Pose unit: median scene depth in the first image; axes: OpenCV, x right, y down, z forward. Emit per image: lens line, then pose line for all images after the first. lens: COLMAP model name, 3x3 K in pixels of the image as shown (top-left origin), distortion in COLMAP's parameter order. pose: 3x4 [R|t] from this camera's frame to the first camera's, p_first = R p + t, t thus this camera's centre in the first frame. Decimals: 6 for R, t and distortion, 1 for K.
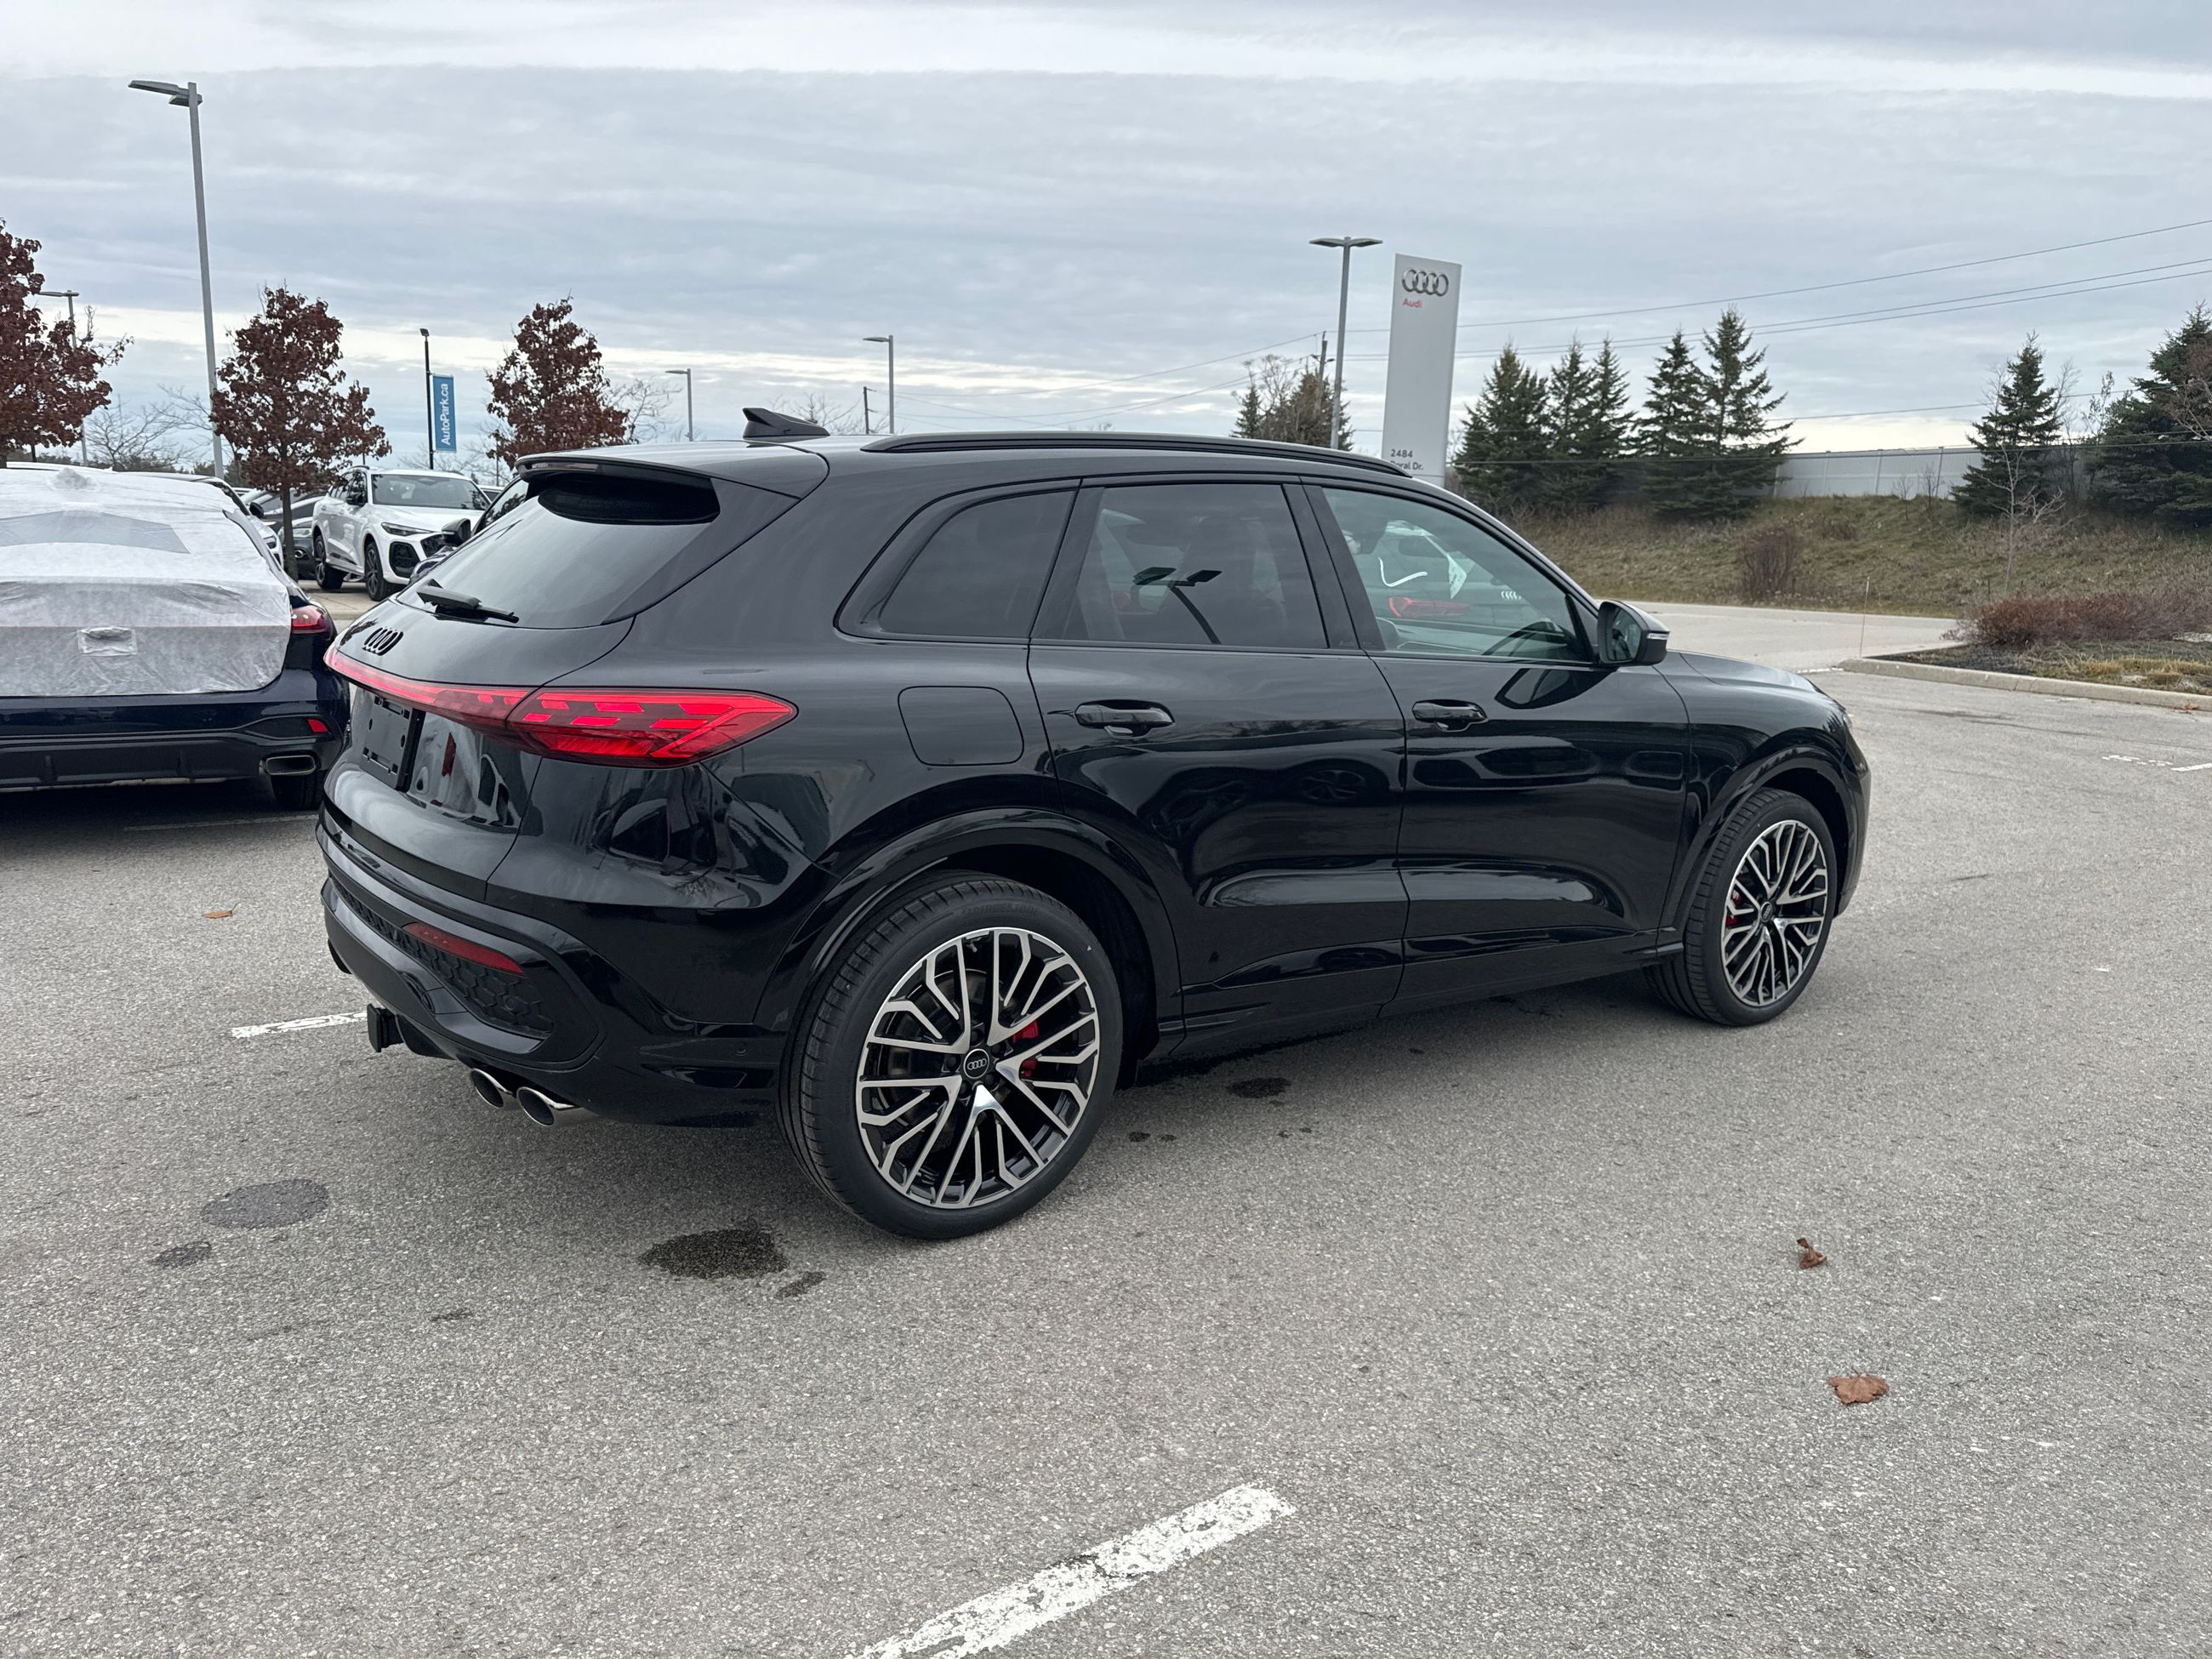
lens RADIAL K [[1551.8, 0, 1101.2], [0, 1551.8, 826.0], [0, 0, 1]] dist [0.047666, -0.071703]
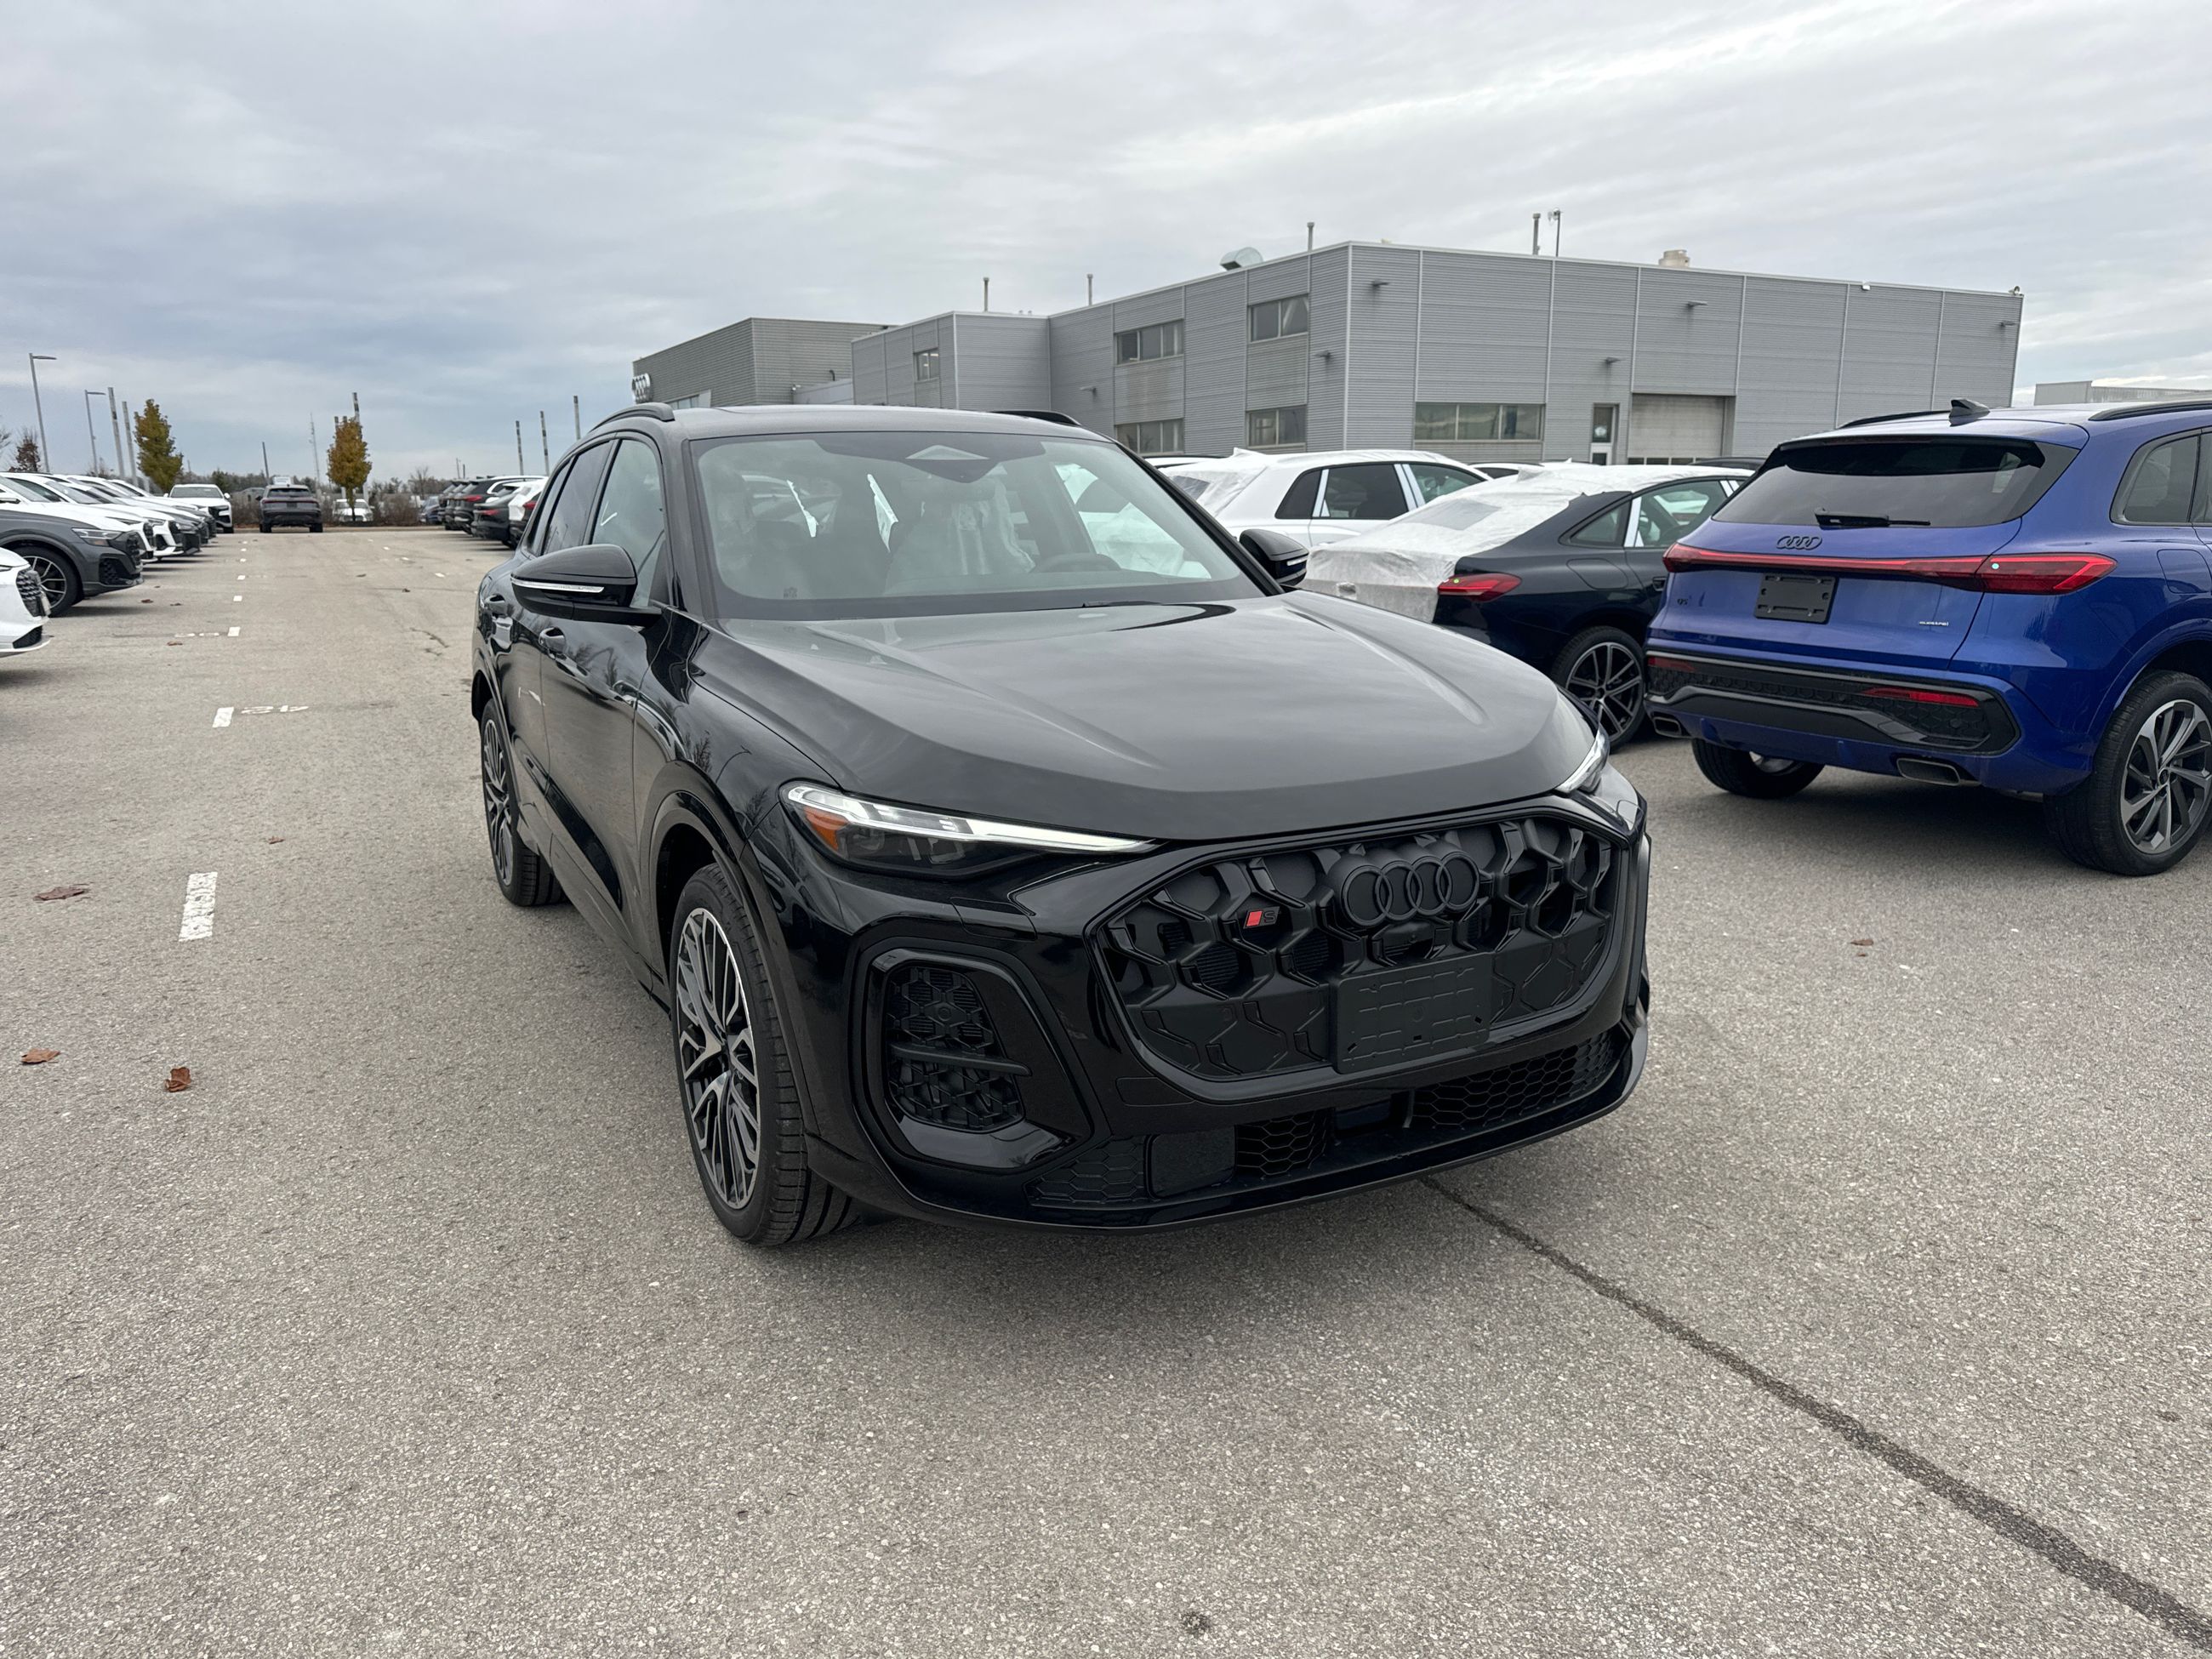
lens RADIAL K [[1567.8, 0, 1112.1], [0, 1567.8, 819.8], [0, 0, 1]] dist [0.044743, -0.052531]
pose [[-0.133118, 0.165547, -0.977176, 0.232664], [-0.181239, 0.965260, 0.188218, -0.042325], [0.974388, 0.202158, -0.098490, 0.274632]]
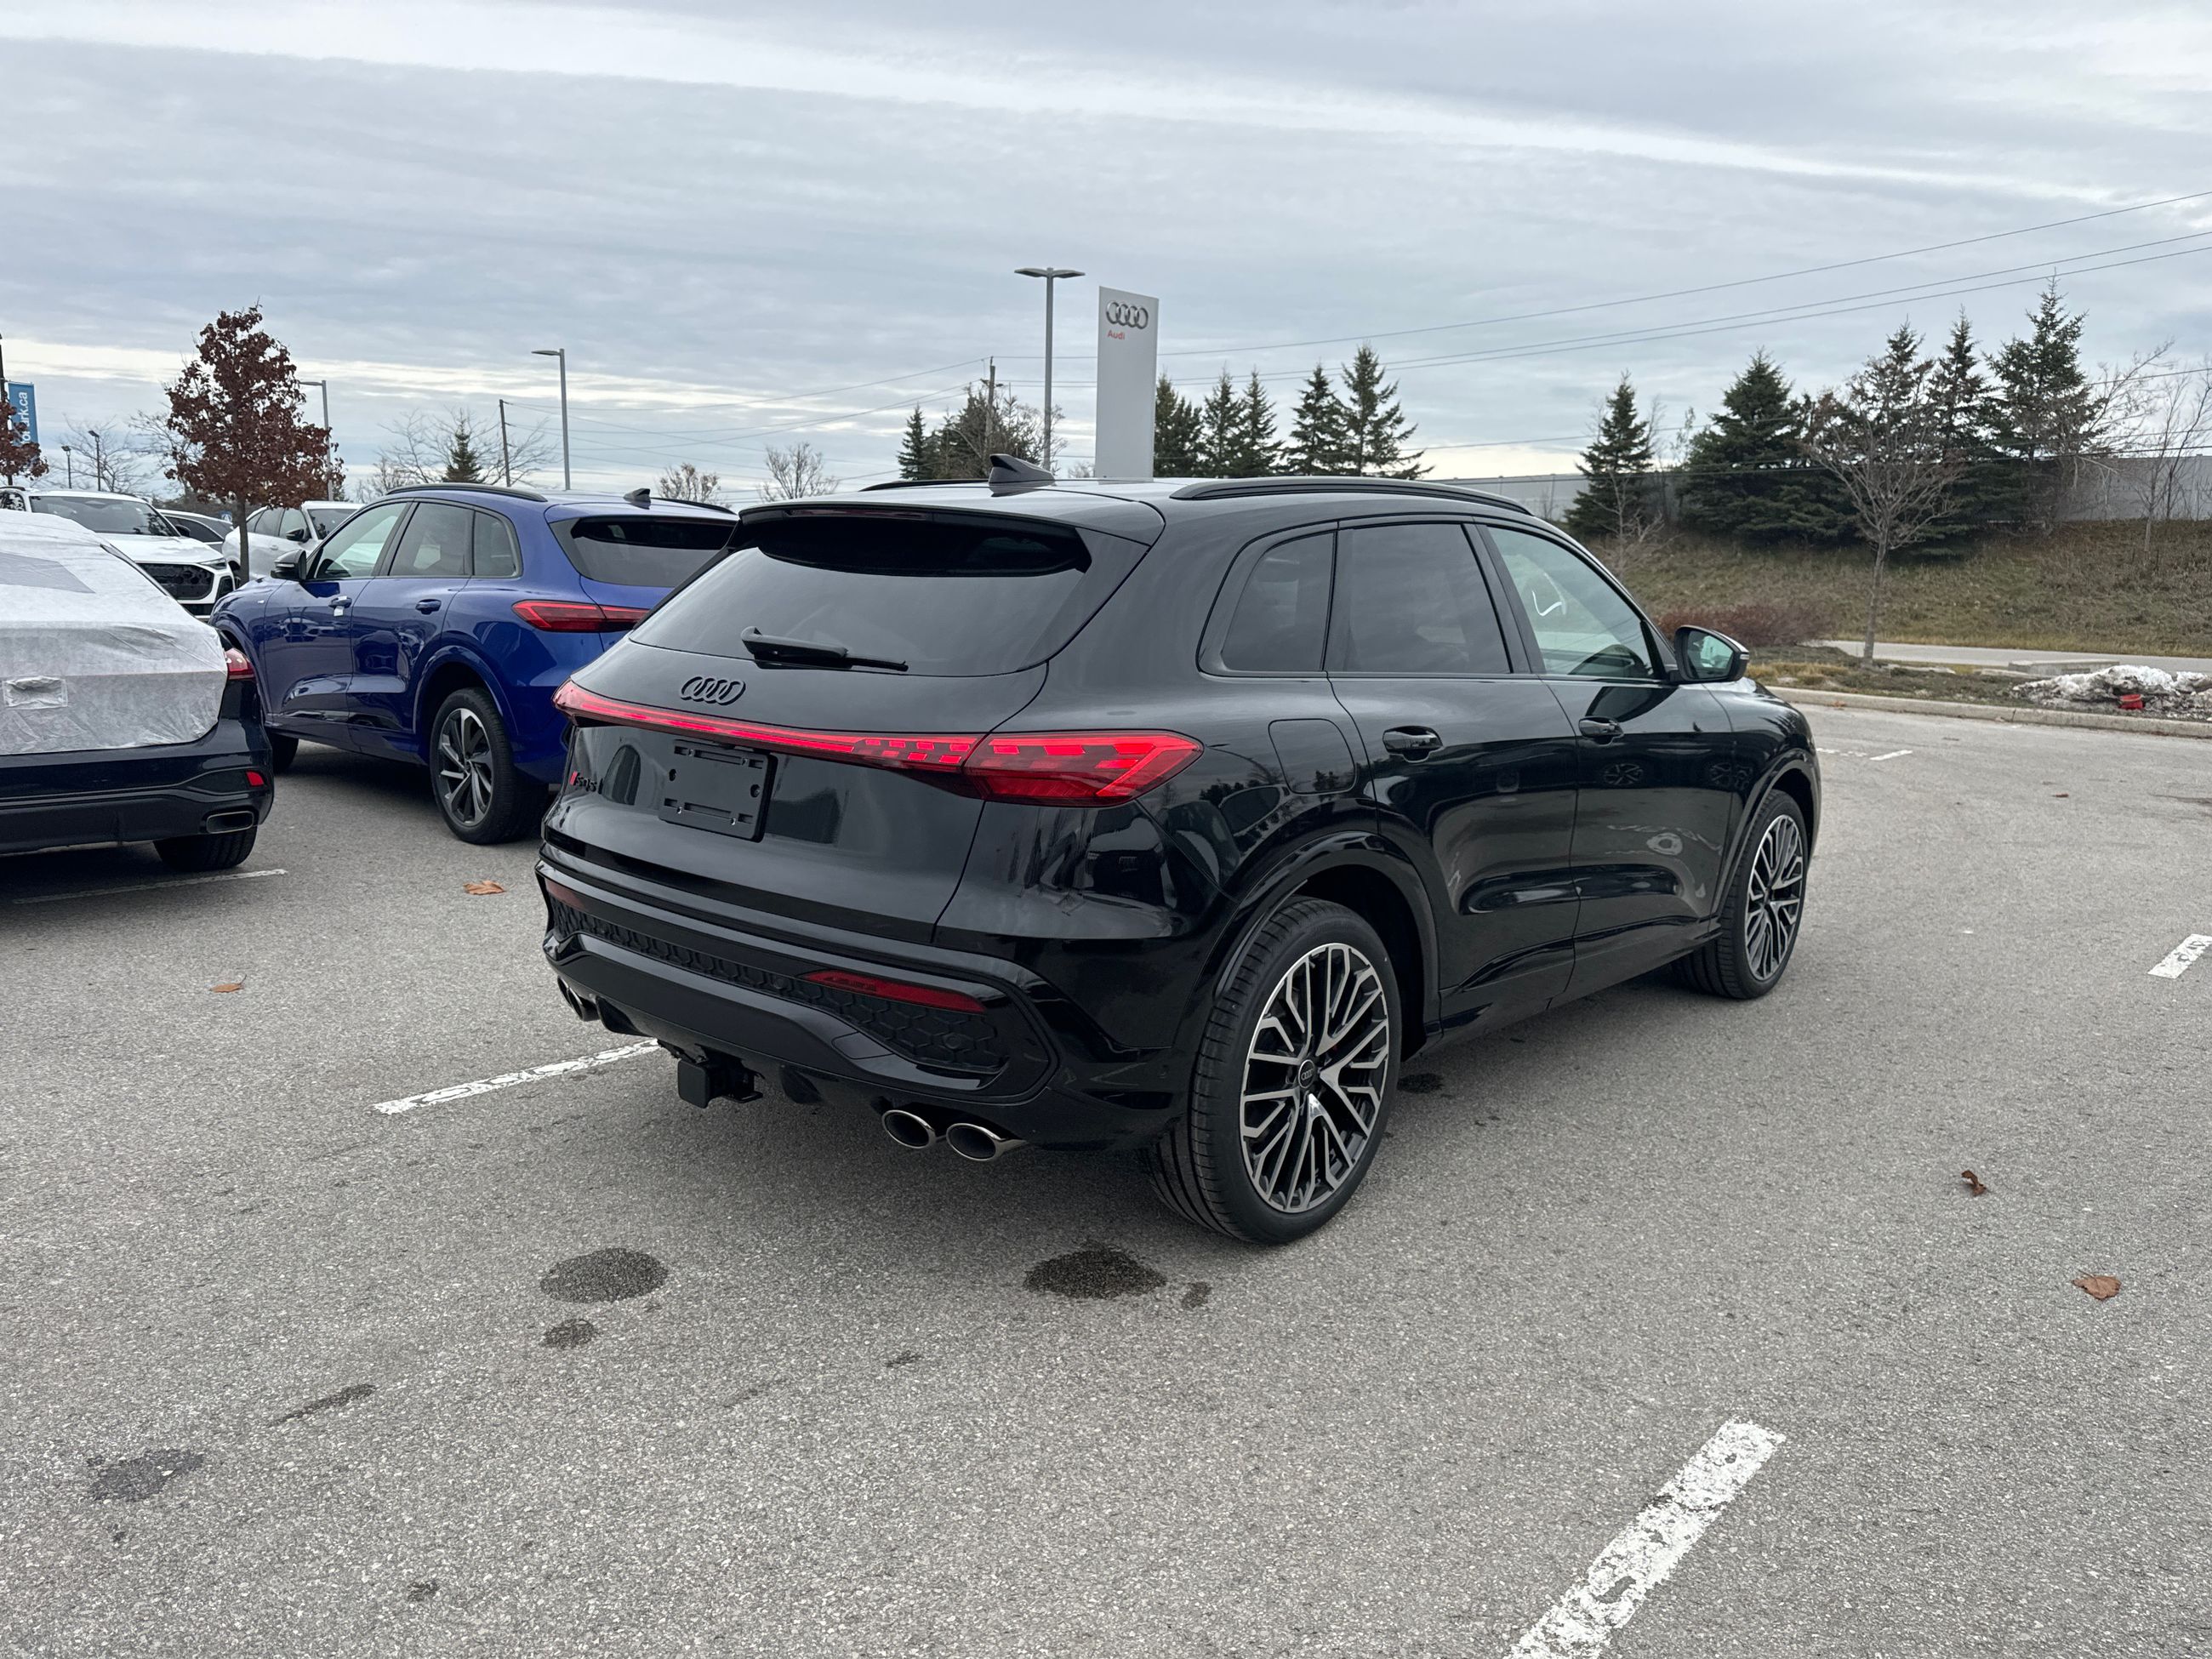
lens RADIAL K [[1542.3, 0, 1100.3], [0, 1542.3, 831.5], [0, 0, 1]] dist [0.060182, -0.076801]
pose [[0.976175, -0.043057, 0.212671, -0.065252], [0.044940, 0.998982, -0.004028, -0.002132], [-0.212281, 0.013490, 0.977115, -0.000817]]
